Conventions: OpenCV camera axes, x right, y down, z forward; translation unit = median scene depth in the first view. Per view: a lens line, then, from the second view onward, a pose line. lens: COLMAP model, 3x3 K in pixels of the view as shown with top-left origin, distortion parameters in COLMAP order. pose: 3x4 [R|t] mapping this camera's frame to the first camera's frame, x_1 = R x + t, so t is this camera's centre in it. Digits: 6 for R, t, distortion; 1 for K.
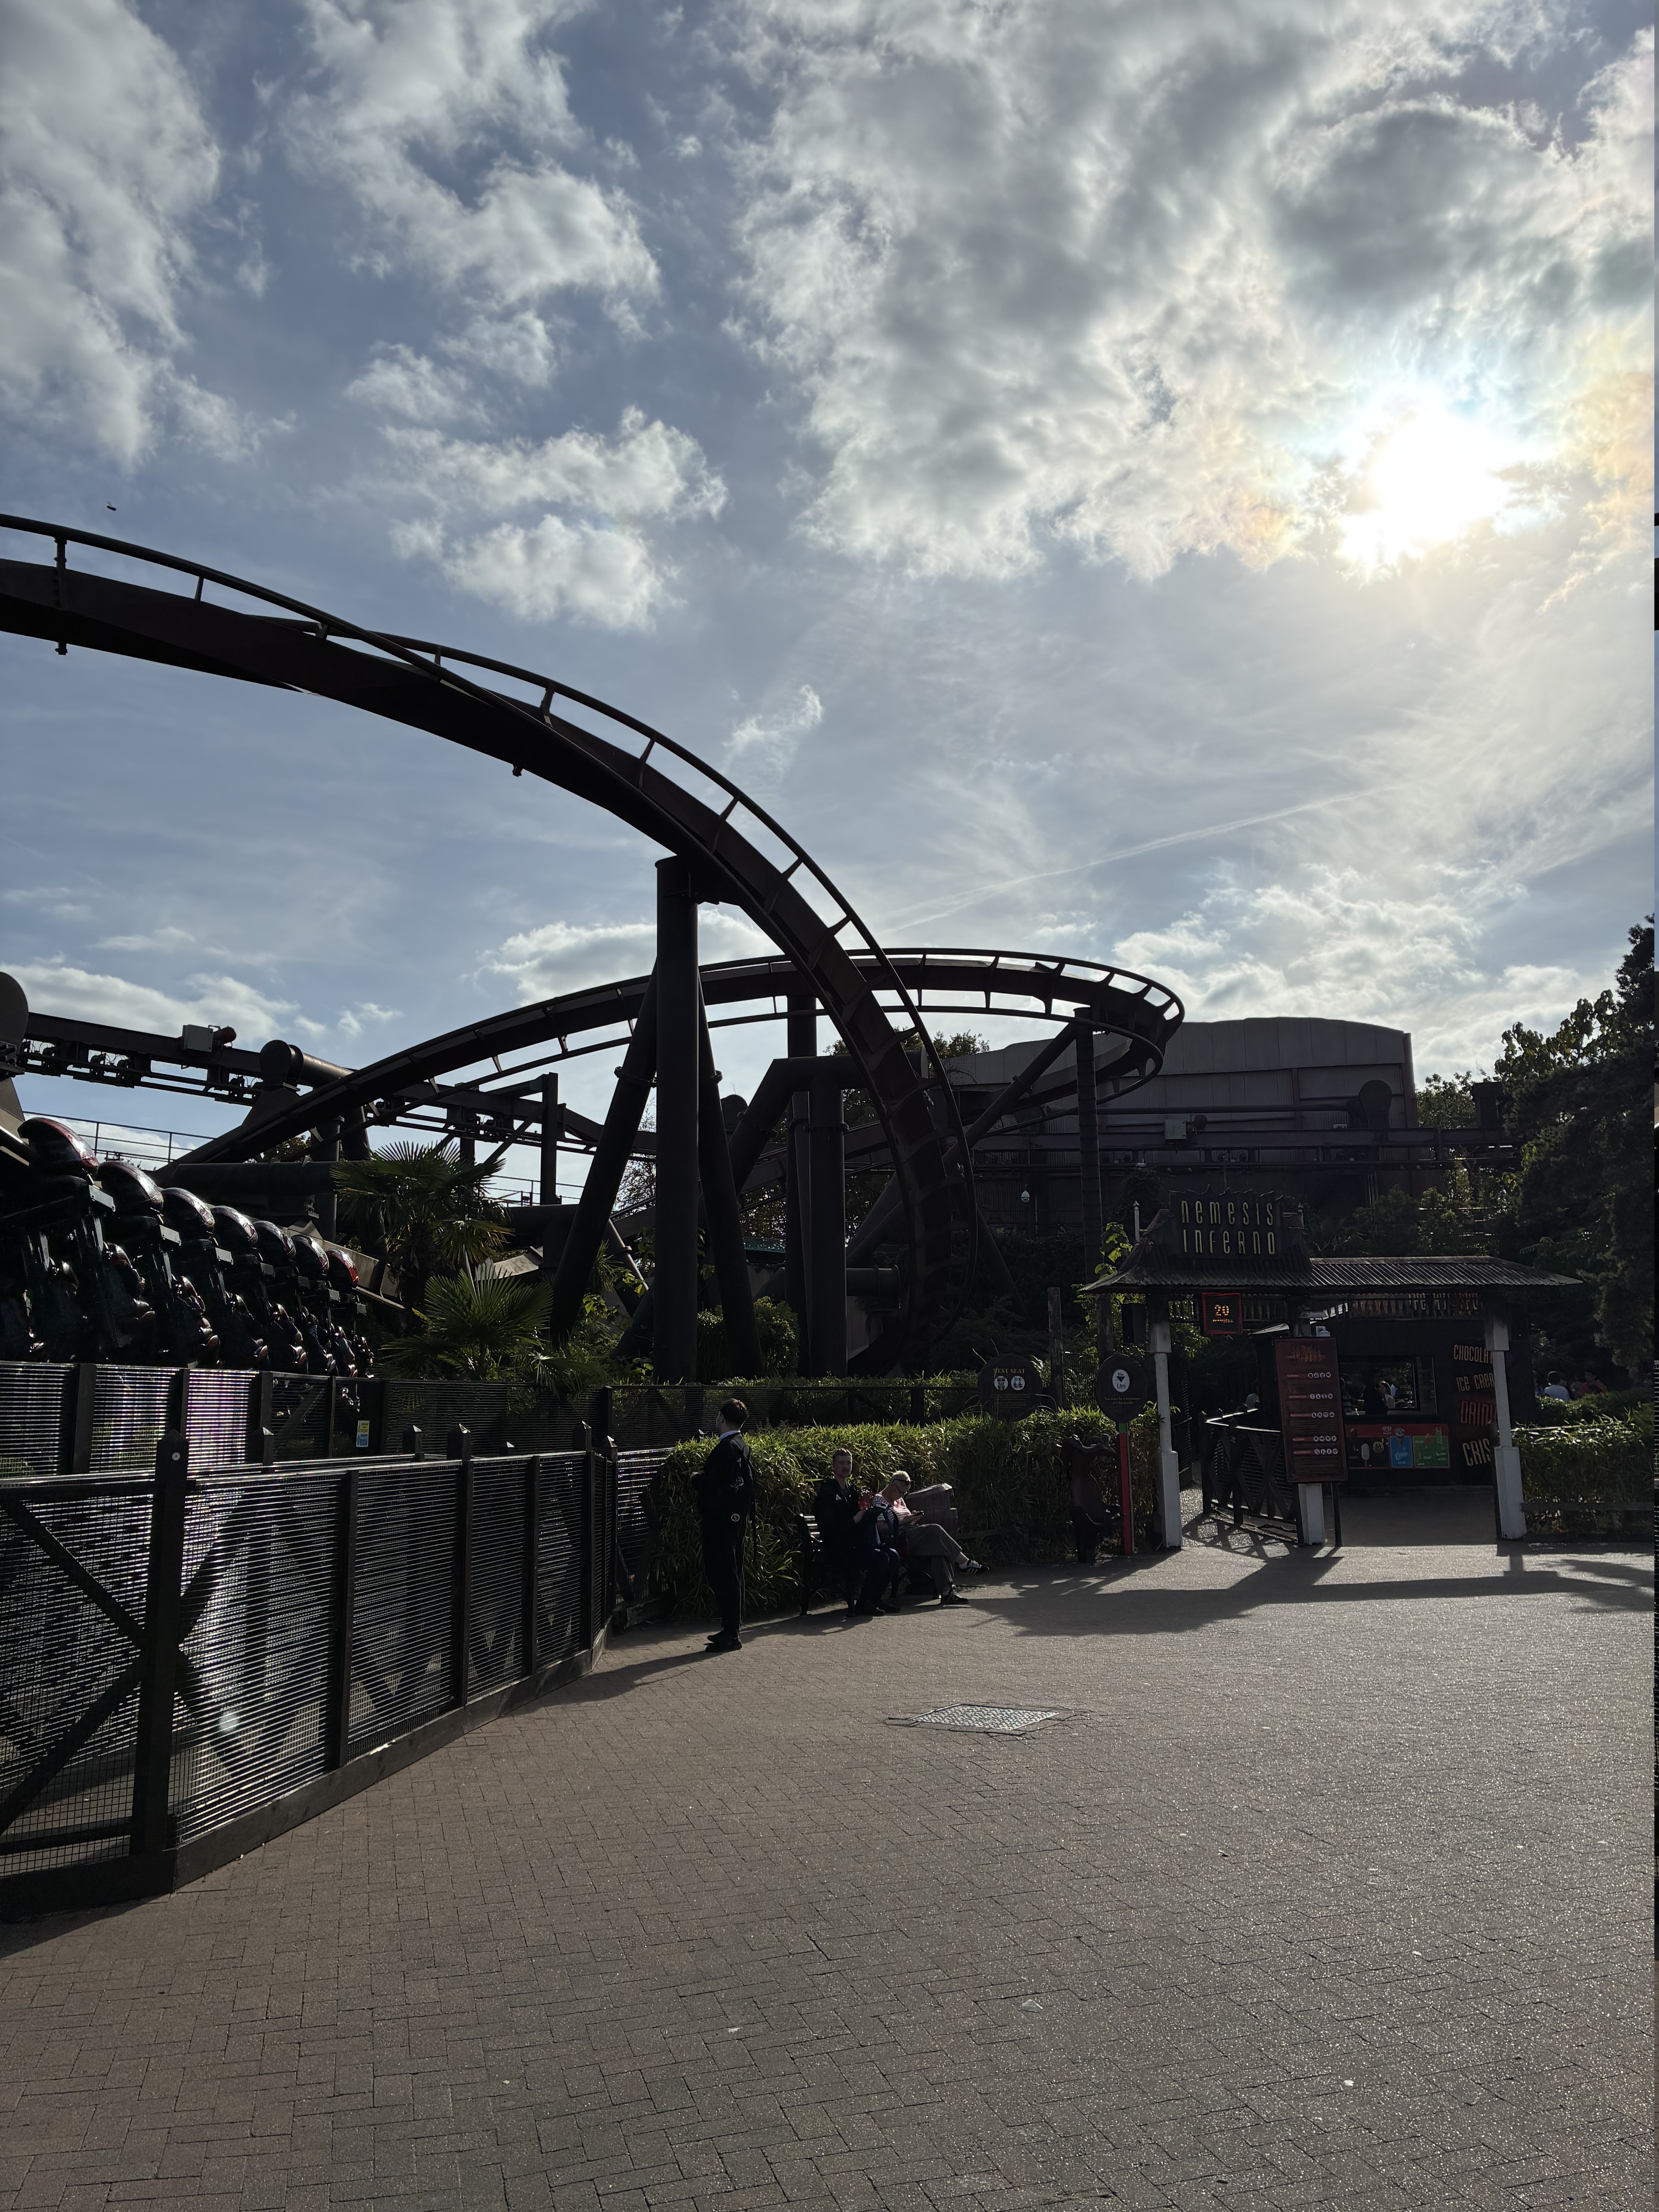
lens RADIAL K [[1691.9, 0, 824.8], [0, 1691.9, 1122.8], [0, 0, 1]] dist [0.055961, -0.016254]
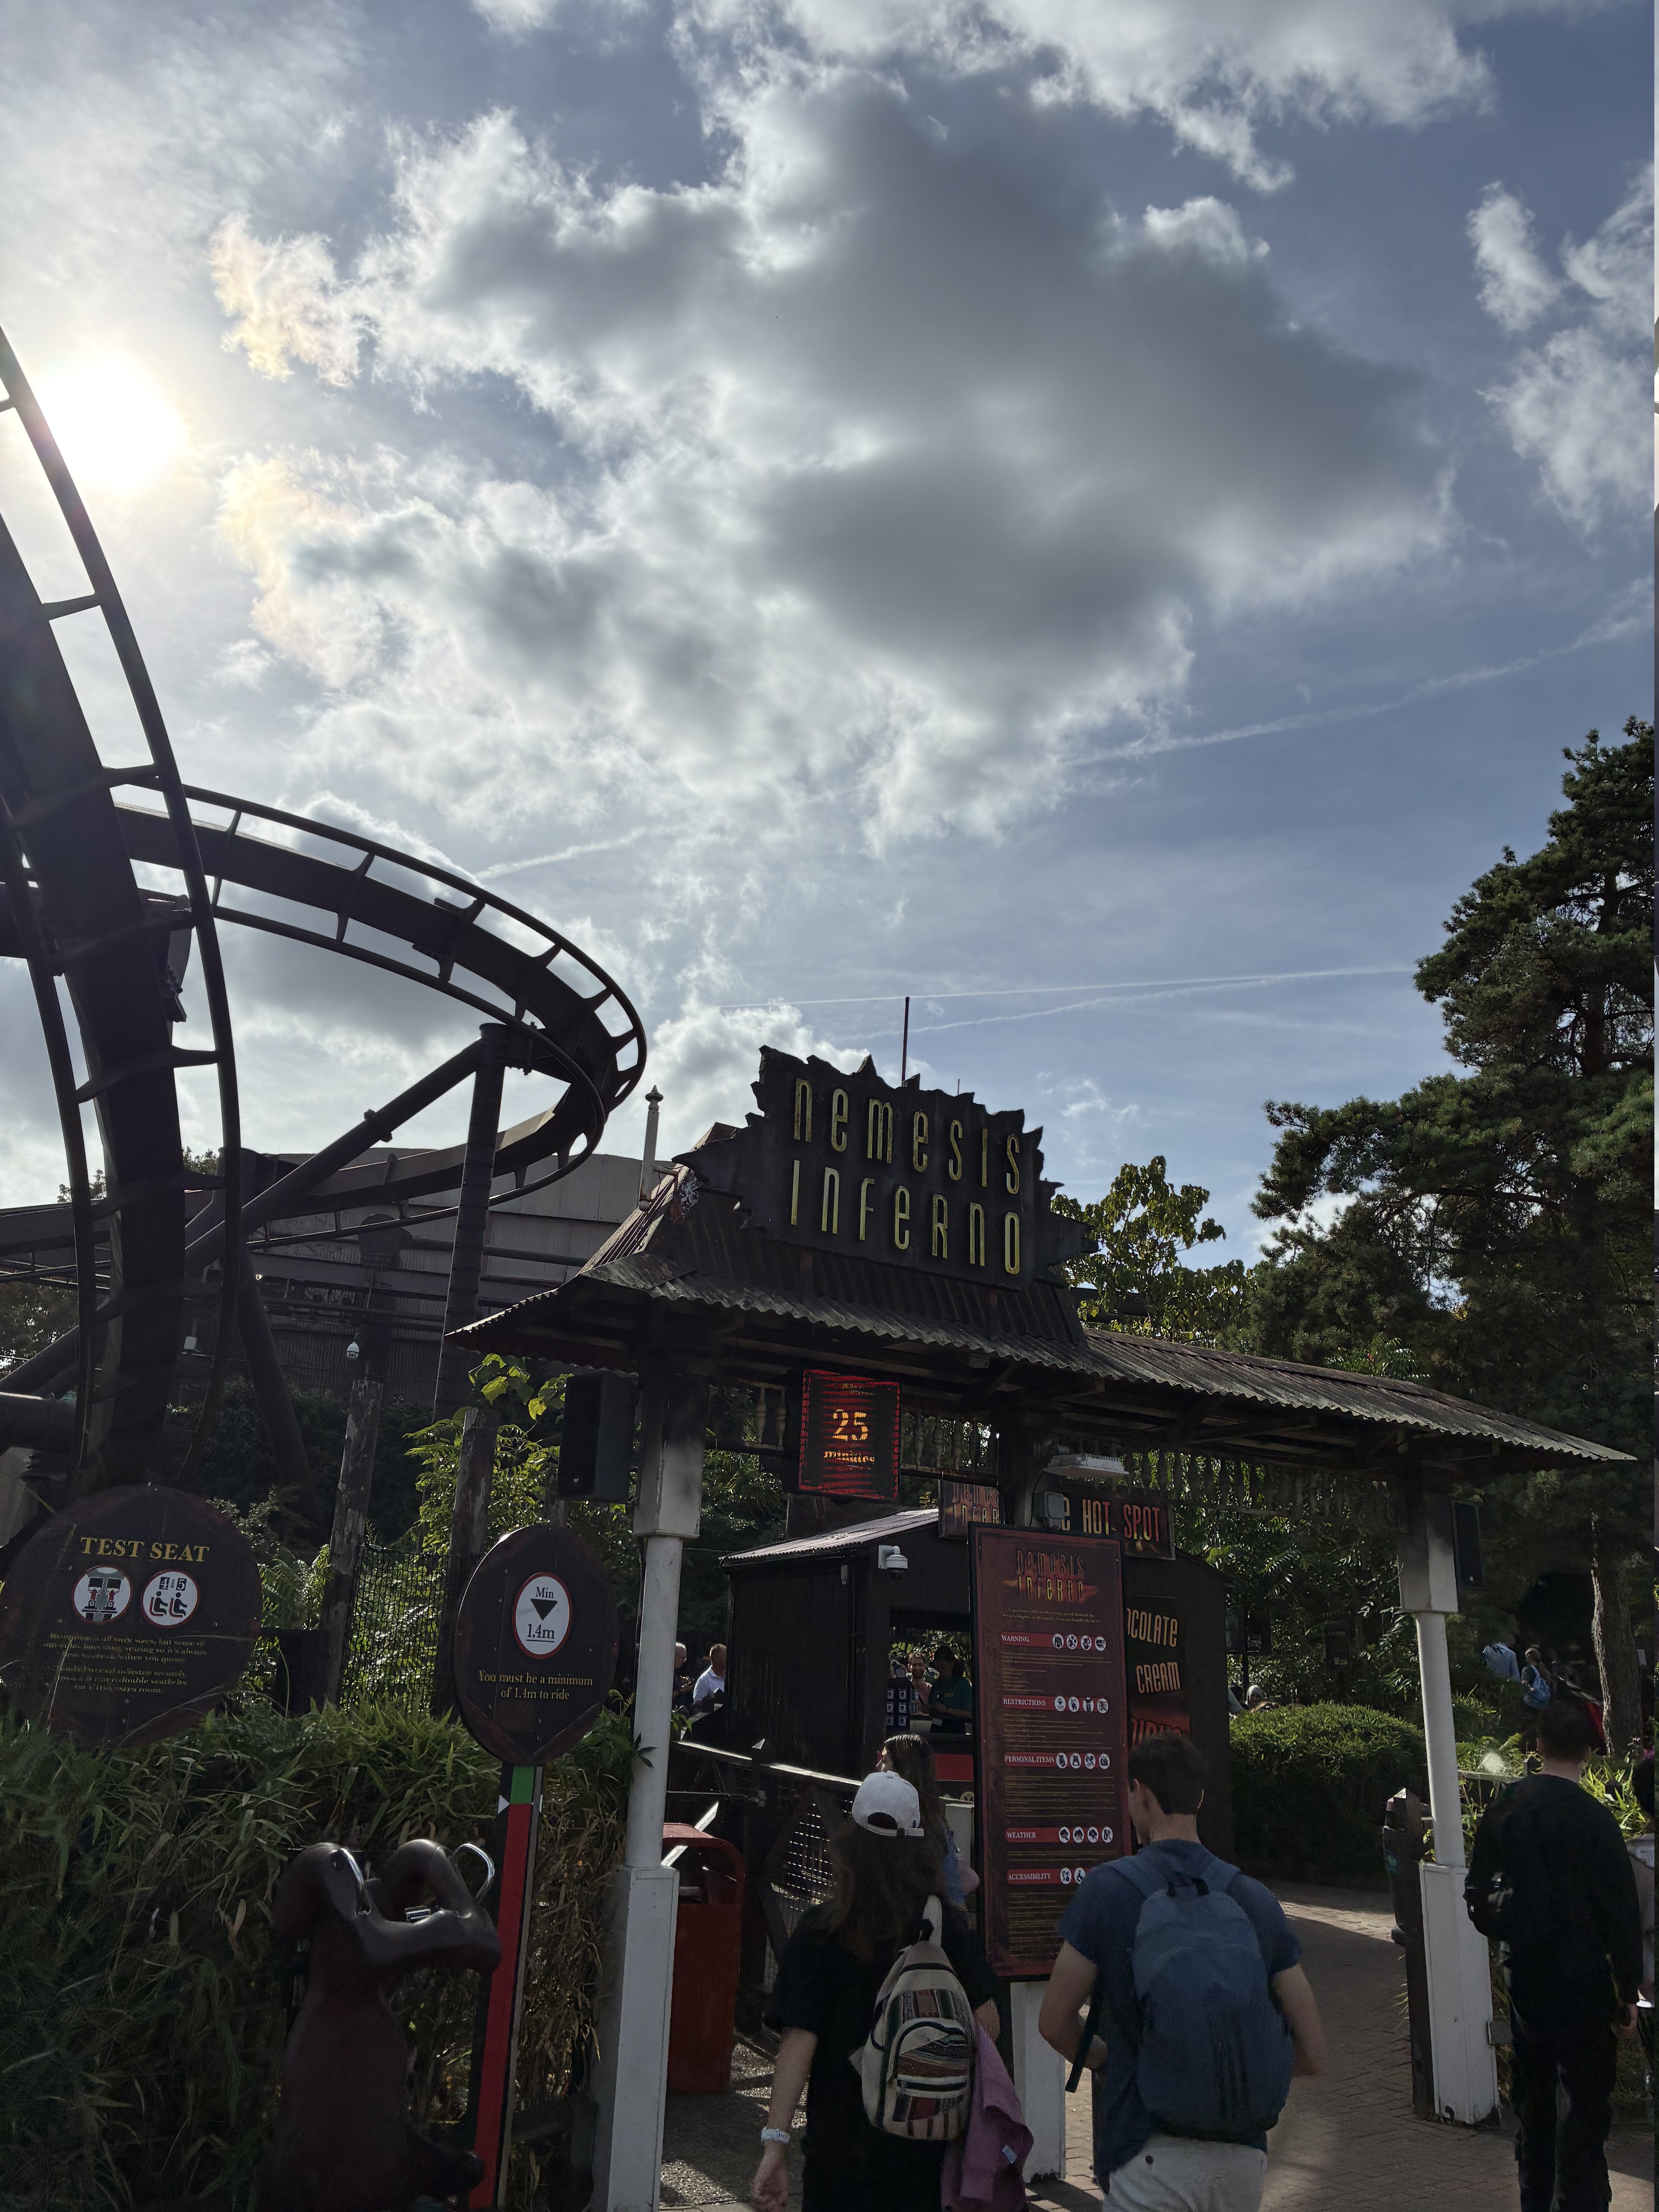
lens RADIAL K [[1691.9, 0, 824.6], [0, 1691.9, 1111.7], [0, 0, 1]] dist [0.055961, -0.016254]
pose [[0.922875, 0.177334, 0.341840, 0.077328], [-0.122904, 0.976874, -0.174959, 0.084026], [-0.364961, 0.119452, 0.923328, 0.522616]]
